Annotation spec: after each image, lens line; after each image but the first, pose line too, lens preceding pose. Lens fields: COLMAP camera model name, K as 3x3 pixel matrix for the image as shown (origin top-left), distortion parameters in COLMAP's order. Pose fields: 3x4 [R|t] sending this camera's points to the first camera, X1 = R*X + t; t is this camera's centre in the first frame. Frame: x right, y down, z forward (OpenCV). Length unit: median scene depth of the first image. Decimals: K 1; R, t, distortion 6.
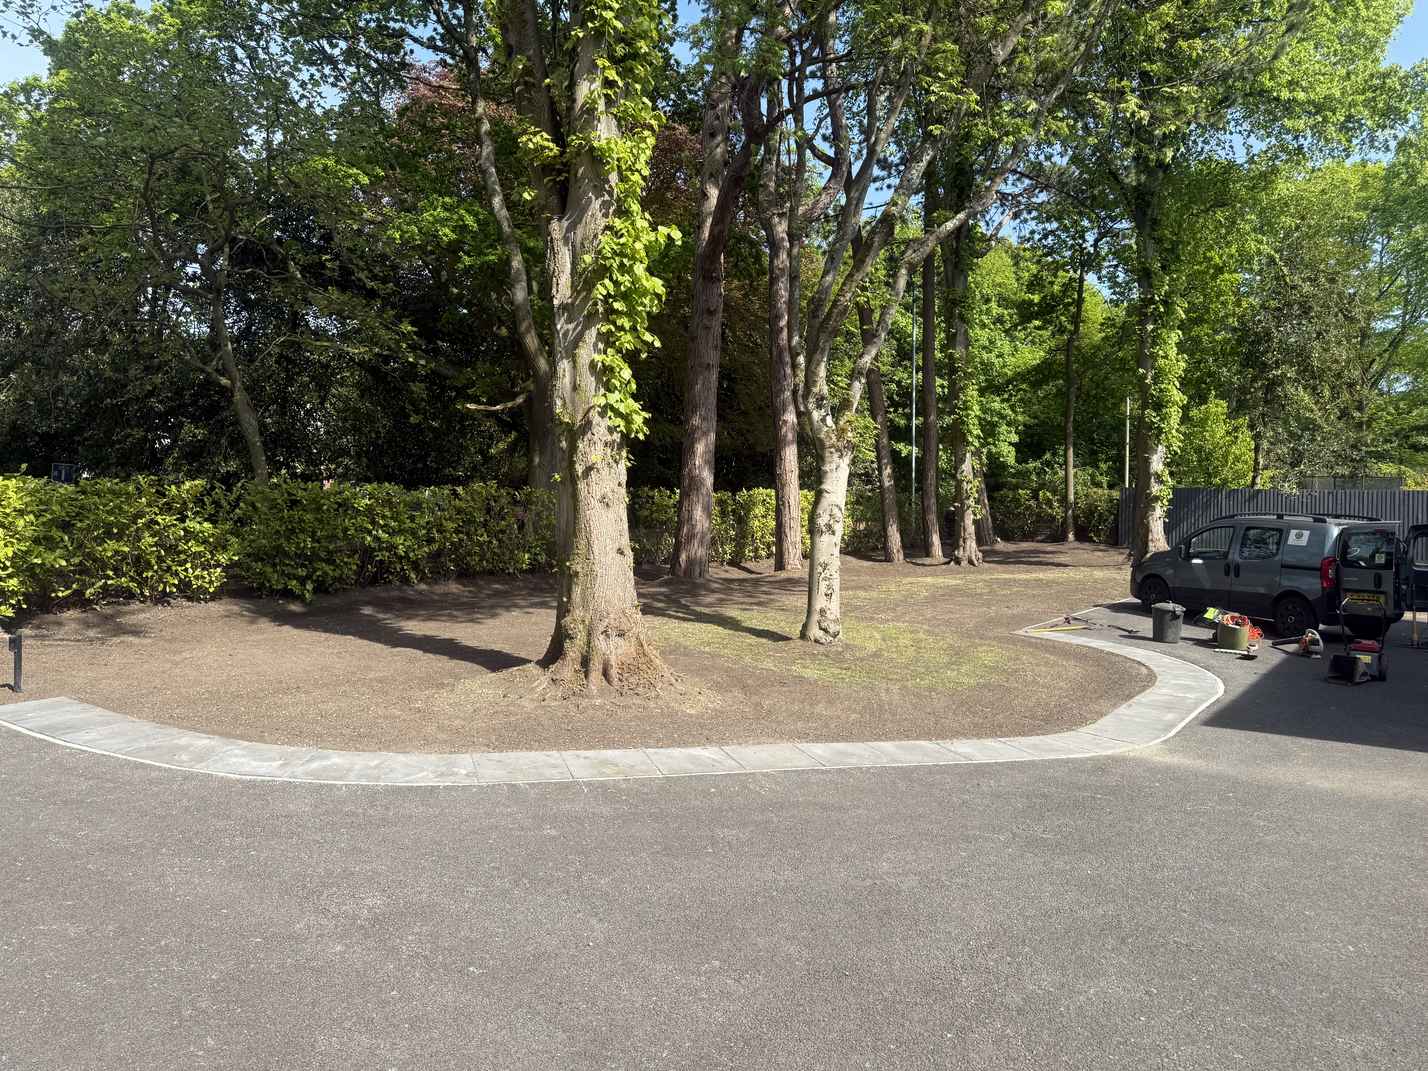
lens RADIAL K [[994.0, 0, 711.4], [0, 994.0, 535.4], [0, 0, 1]] dist [0.043023, -0.003803]
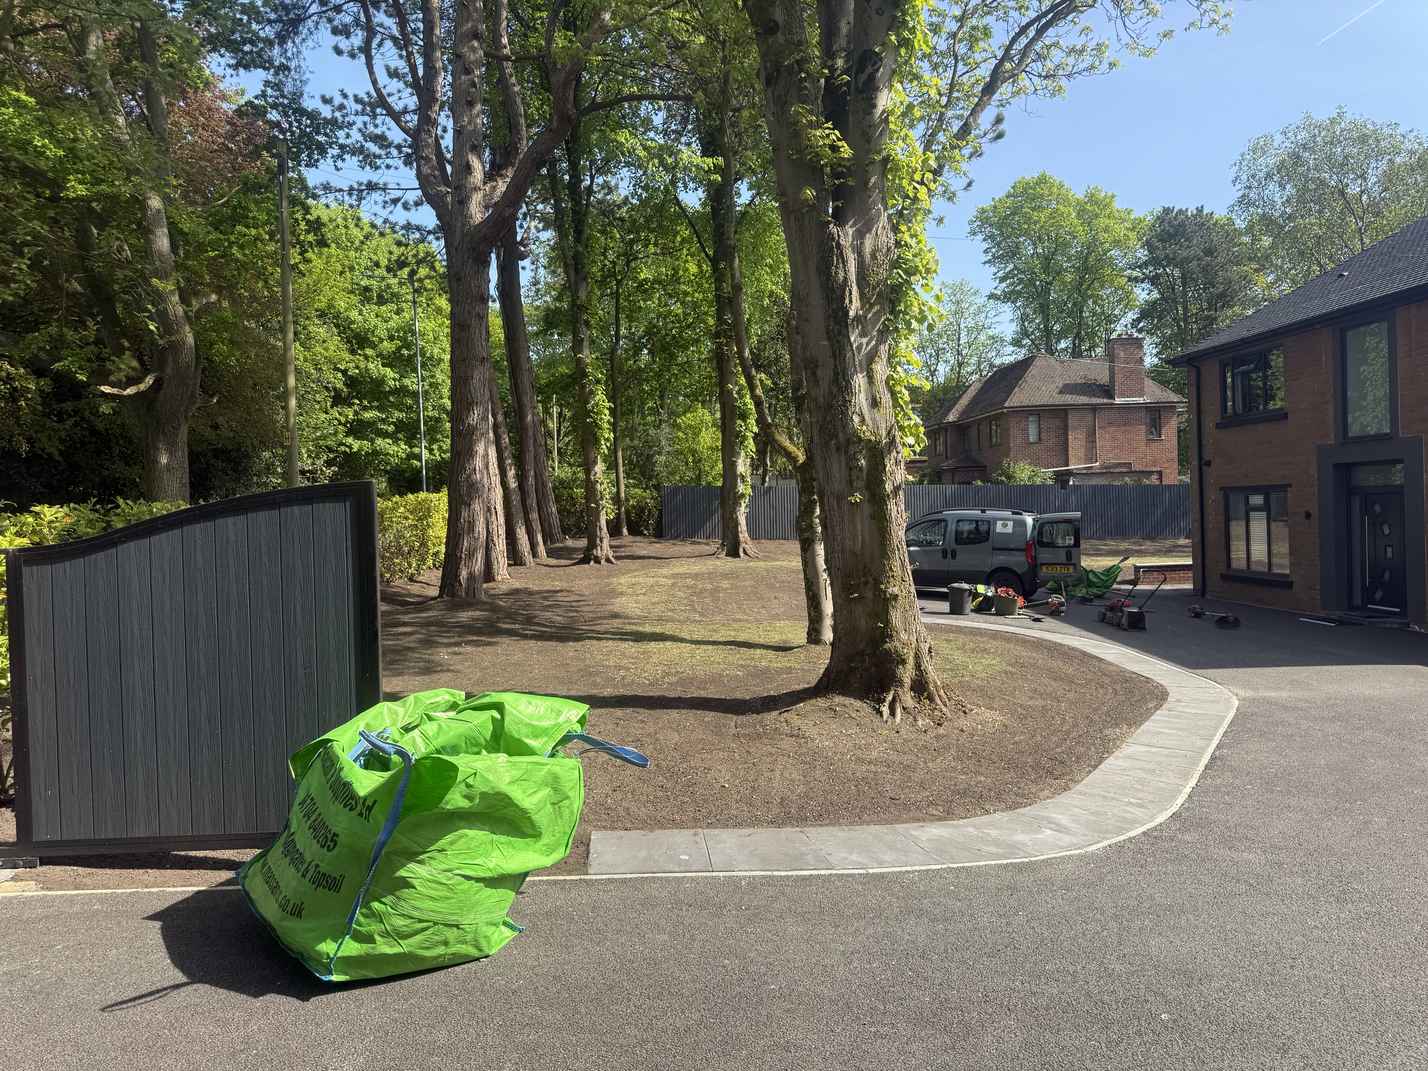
lens RADIAL K [[994.0, 0, 711.8], [0, 994.0, 538.4], [0, 0, 1]] dist [0.043023, -0.003803]
pose [[0.778494, -0.046253, 0.625945, -0.546896], [0.039984, 0.998910, 0.024085, -0.029882], [-0.626377, 0.006278, 0.779495, 0.216570]]
